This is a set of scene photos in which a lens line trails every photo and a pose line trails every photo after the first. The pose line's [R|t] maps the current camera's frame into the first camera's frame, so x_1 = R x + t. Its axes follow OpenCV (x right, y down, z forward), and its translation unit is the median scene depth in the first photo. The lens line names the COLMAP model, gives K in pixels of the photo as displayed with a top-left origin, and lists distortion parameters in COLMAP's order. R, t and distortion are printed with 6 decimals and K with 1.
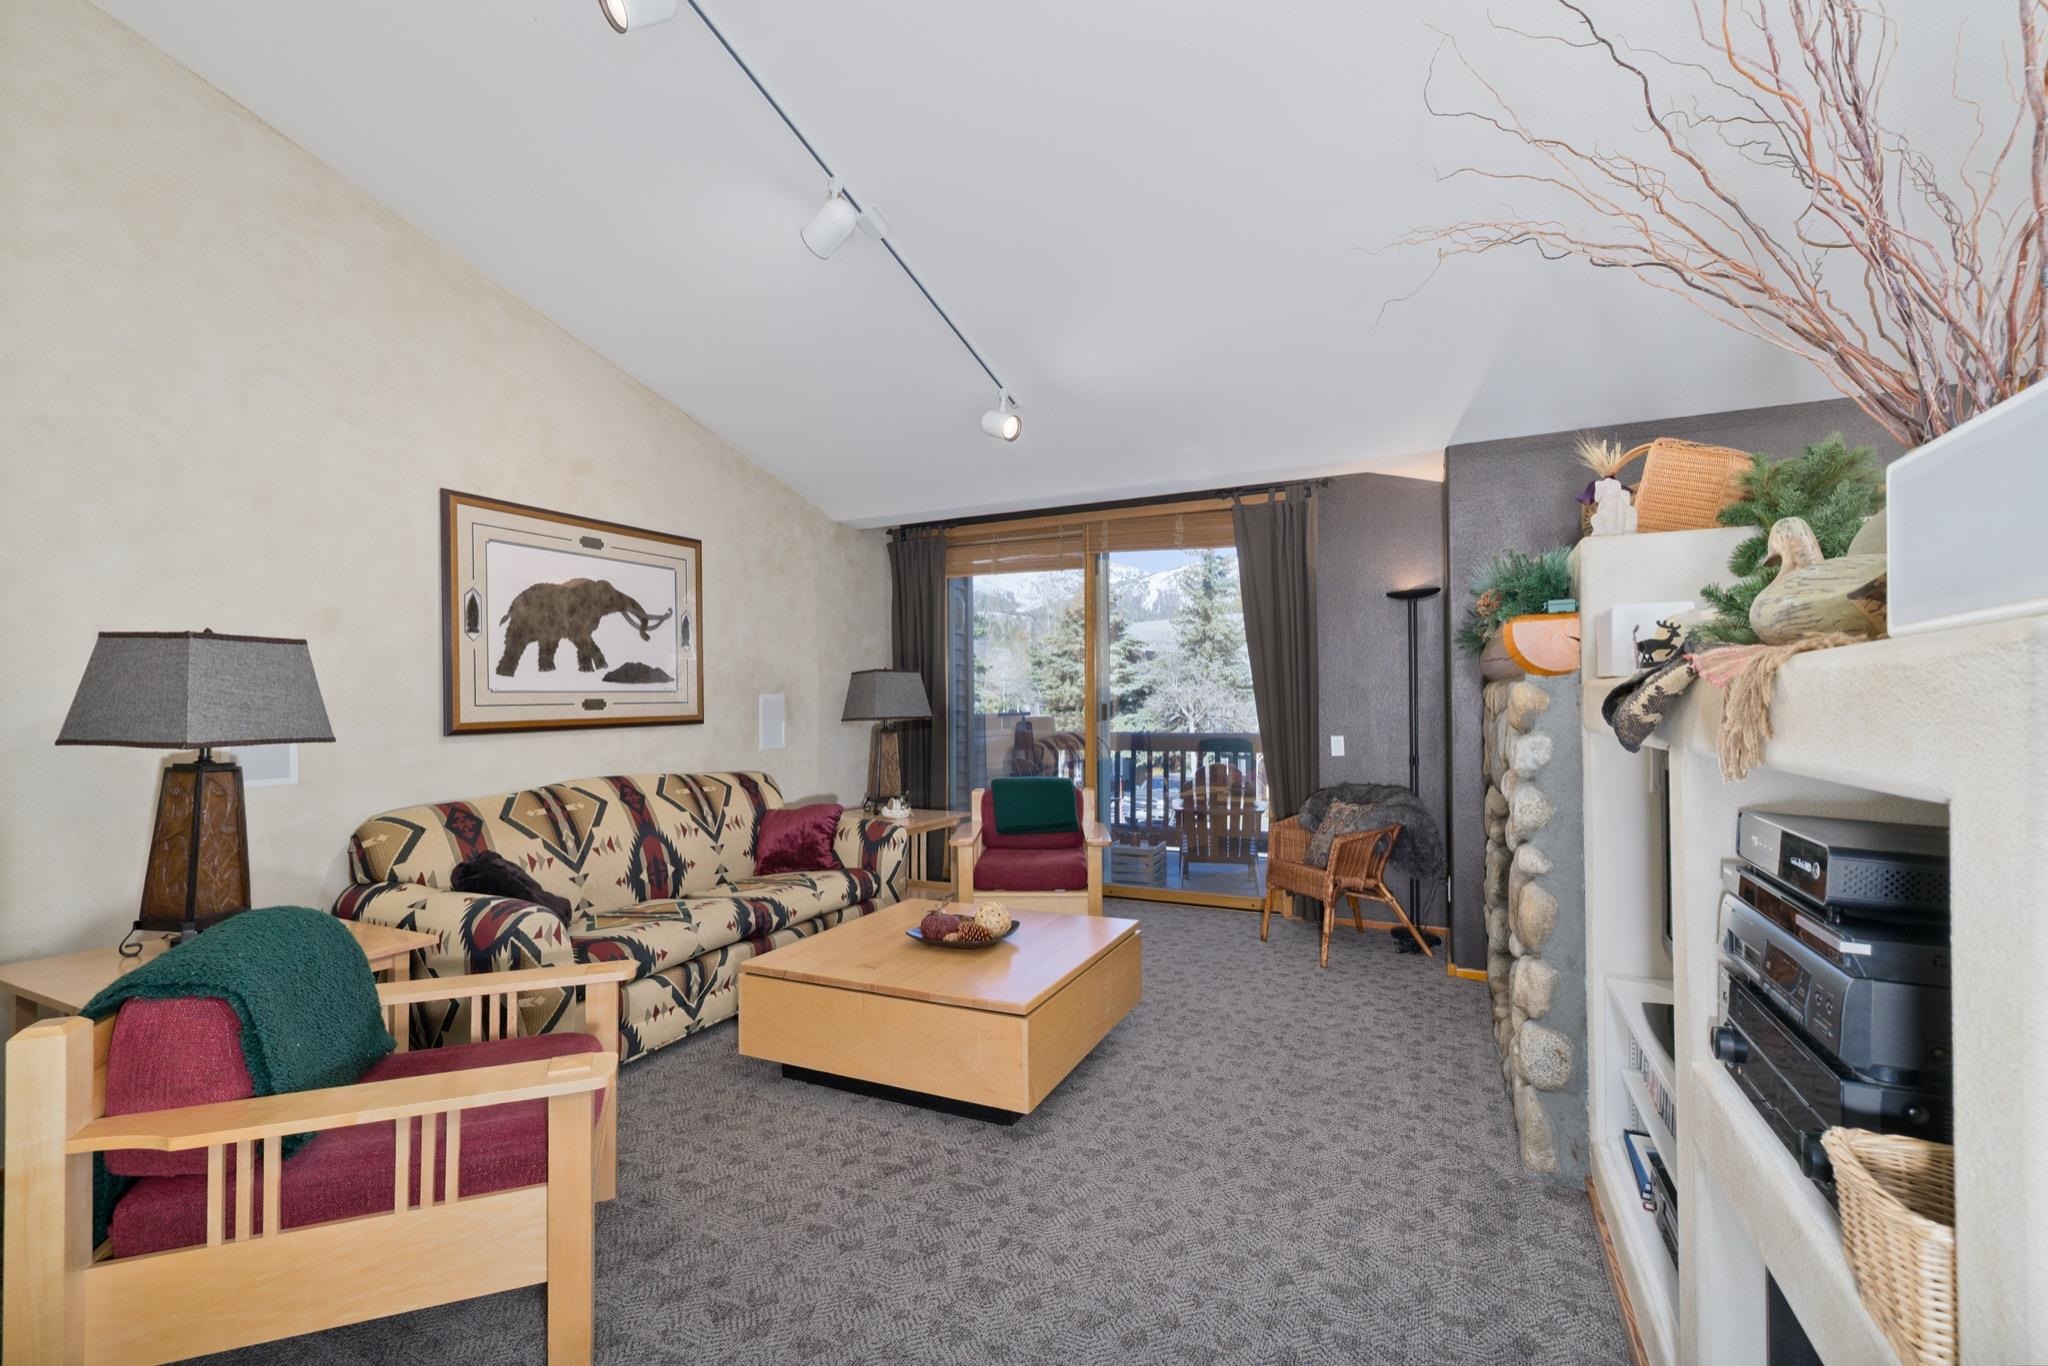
lens RADIAL K [[897.6, 0, 1031.0], [0, 897.6, 691.9], [0, 0, 1]] dist [0.001929, 0.000184]
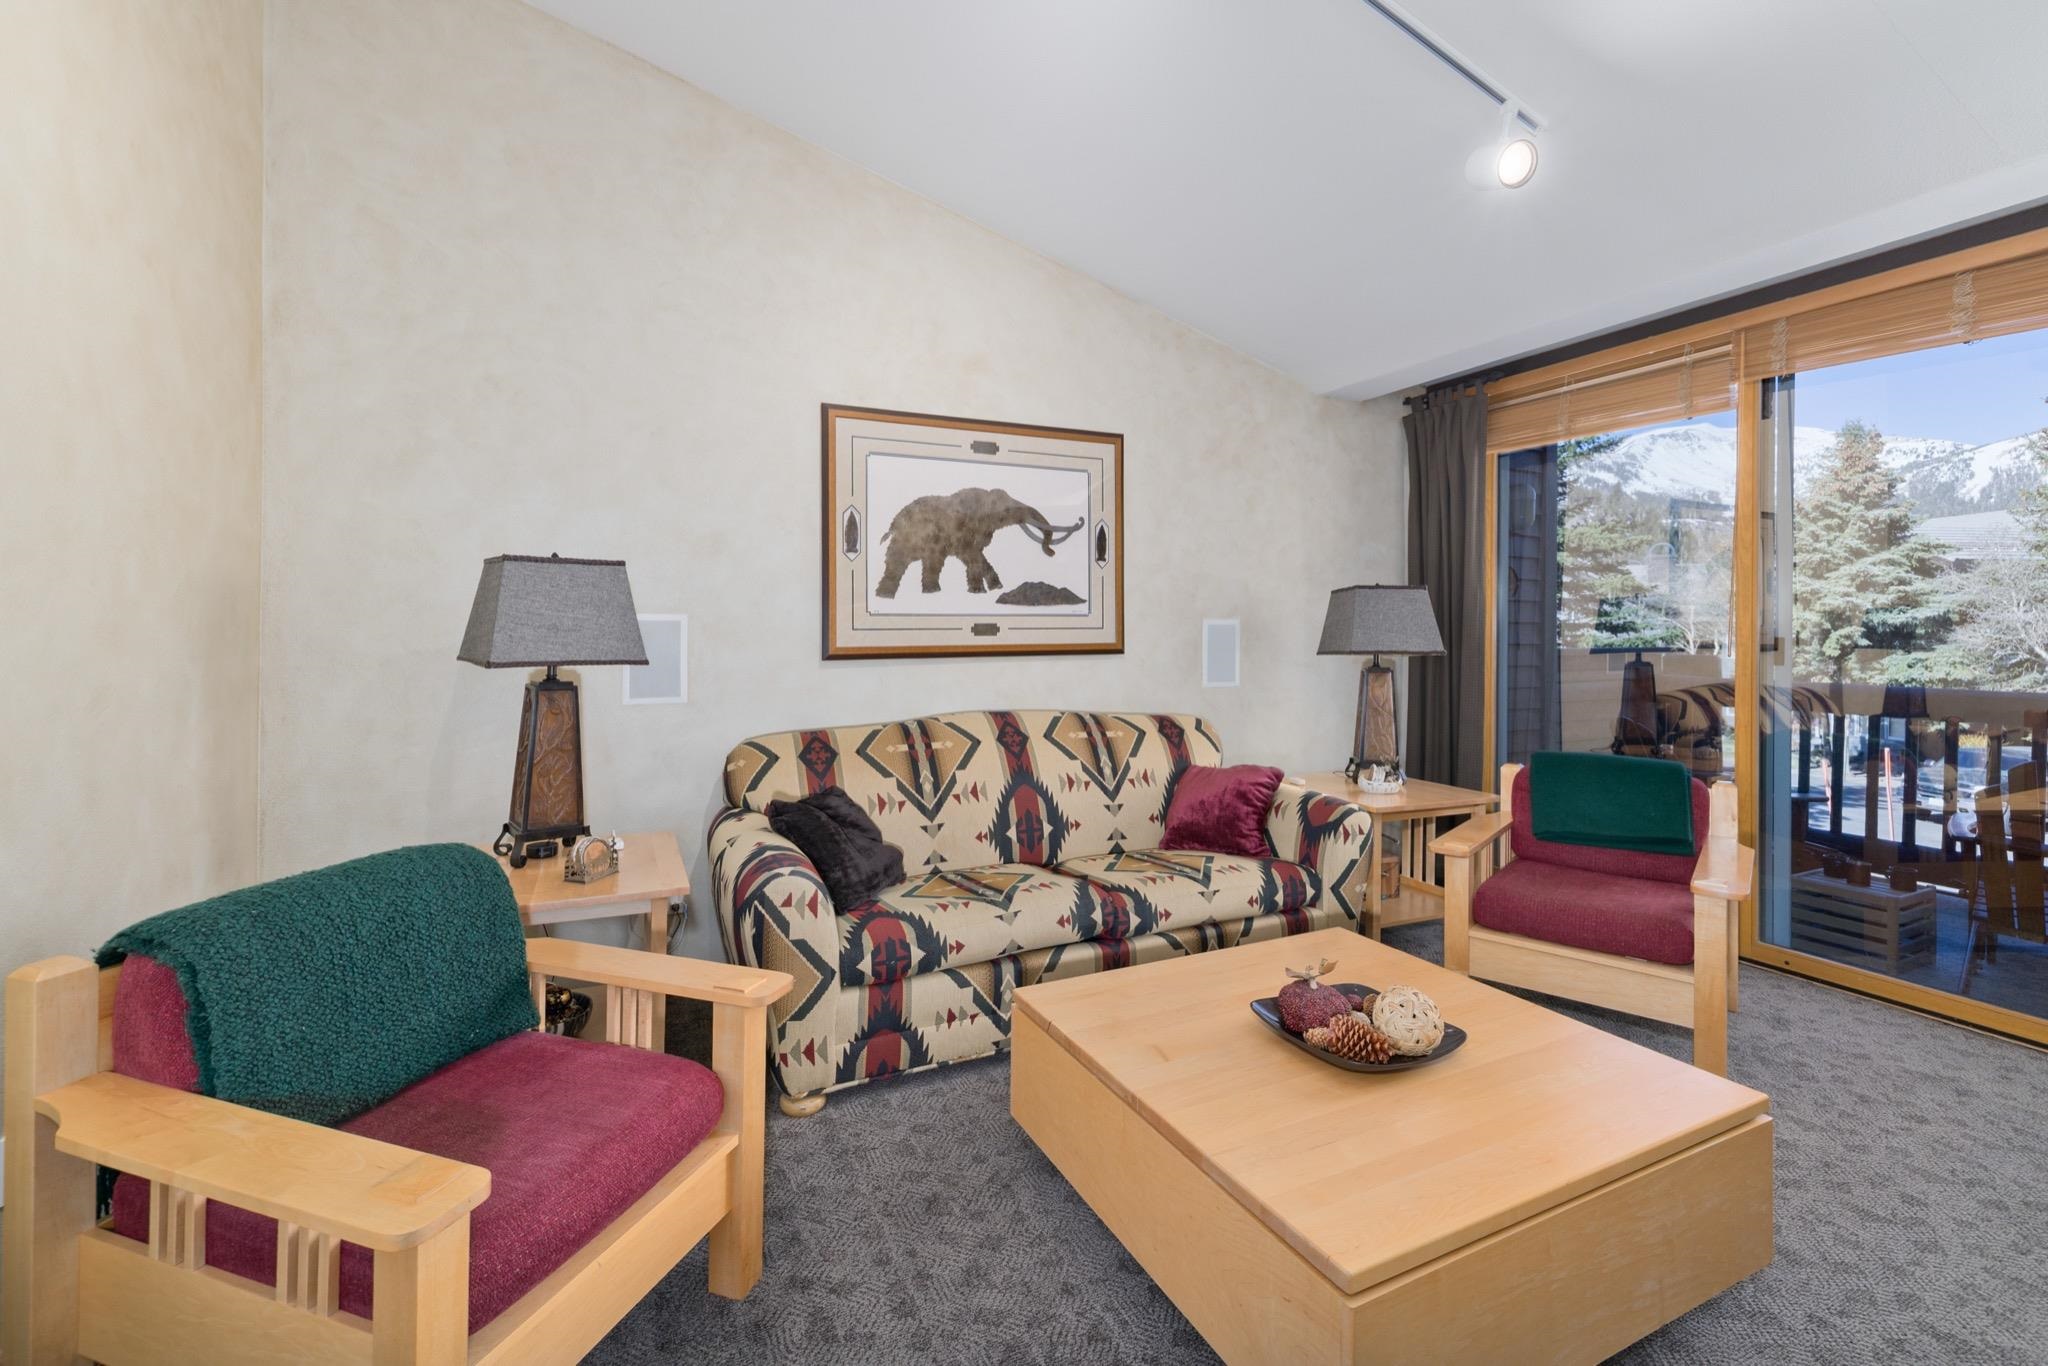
lens RADIAL K [[886.6, 0, 1018.2], [0, 886.6, 634.9], [0, 0, 1]] dist [-0.000312, 0.000269]
pose [[0.769561, 0.013042, -0.638440, 0.096338], [-0.001936, 0.999834, 0.018092, 0.003256], [0.638570, -0.012687, 0.769459, 0.339057]]
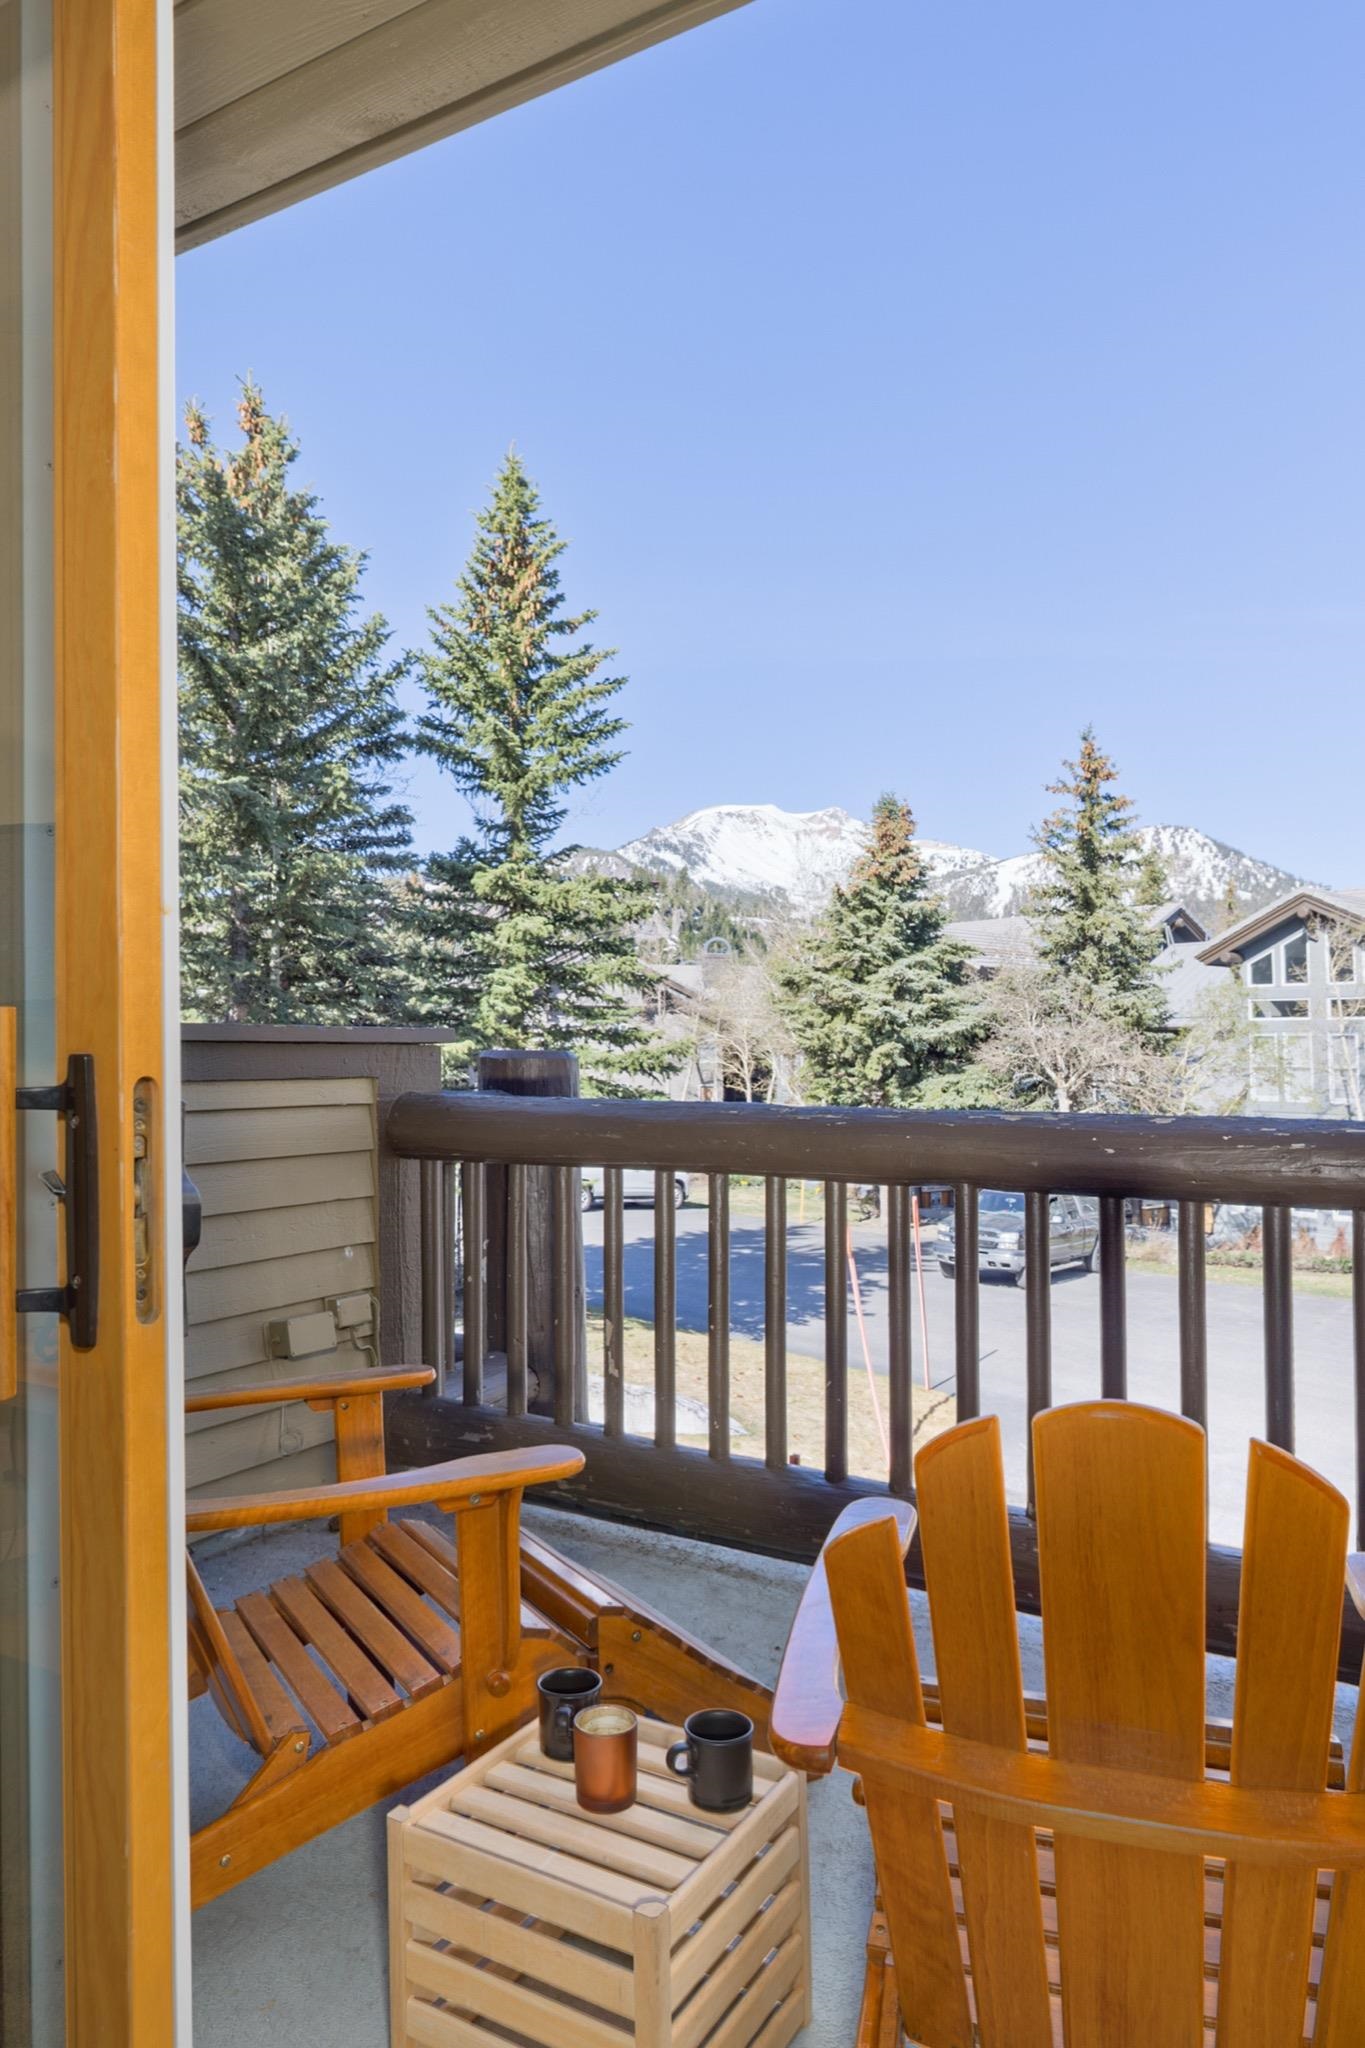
lens RADIAL K [[1276.1, 0, 667.3], [0, 1276.1, 918.9], [0, 0, 1]] dist [-0.008781, 0.000216]
pose [[0.991745, -0.000115, -0.128227, 0.248756], [-0.012442, 0.995194, -0.097127, 0.051476], [0.127622, 0.097921, 0.986977, 1.194842]]
